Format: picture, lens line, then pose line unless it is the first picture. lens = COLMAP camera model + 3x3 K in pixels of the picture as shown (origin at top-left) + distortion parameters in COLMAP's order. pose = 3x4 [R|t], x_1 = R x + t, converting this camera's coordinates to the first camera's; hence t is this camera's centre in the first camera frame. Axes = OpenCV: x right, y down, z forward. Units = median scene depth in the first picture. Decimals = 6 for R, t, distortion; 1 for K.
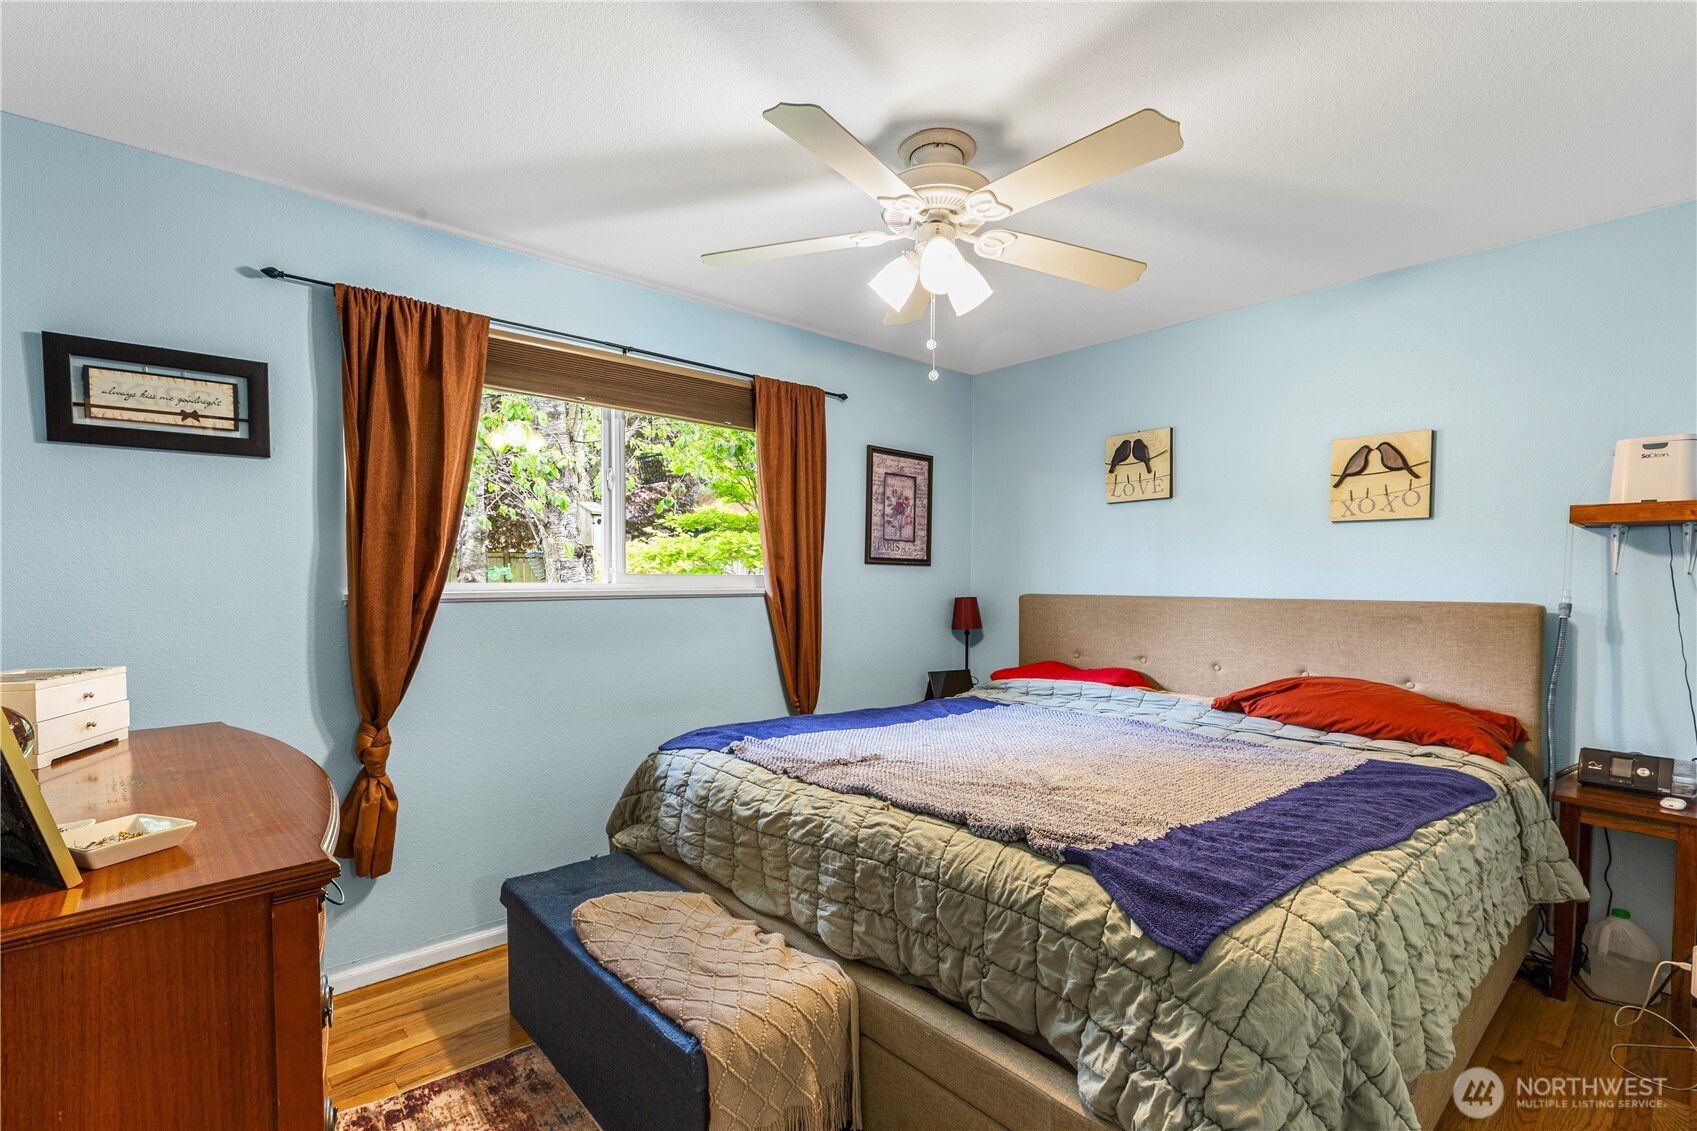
lens RADIAL K [[766.5, 0, 814.2], [0, 766.5, 600.9], [0, 0, 1]] dist [0.001364, 0.000136]
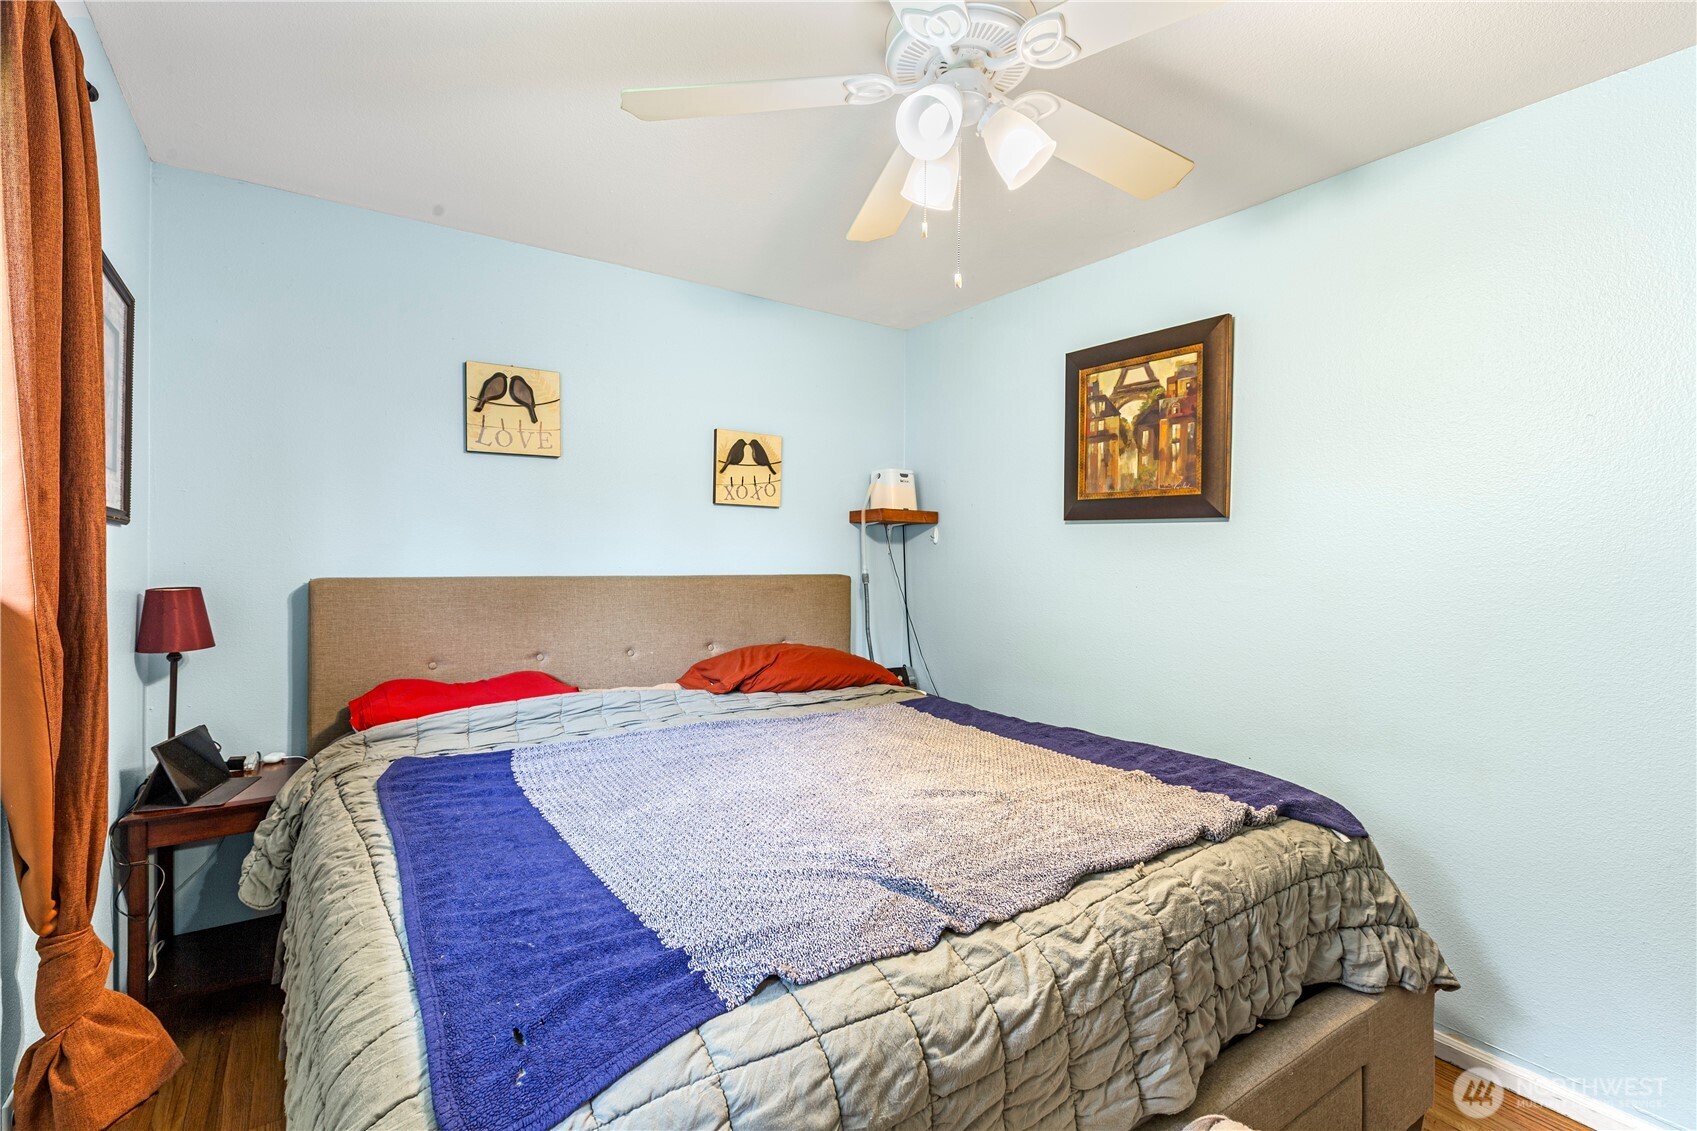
lens RADIAL K [[775.0, 0, 851.9], [0, 775.0, 560.5], [0, 0, 1]] dist [0.003683, 0.000227]
pose [[0.096084, -0.007471, 0.995345, -0.442508], [0.019099, 0.999802, 0.005661, -0.028028], [-0.995190, 0.018466, 0.096207, 0.780930]]
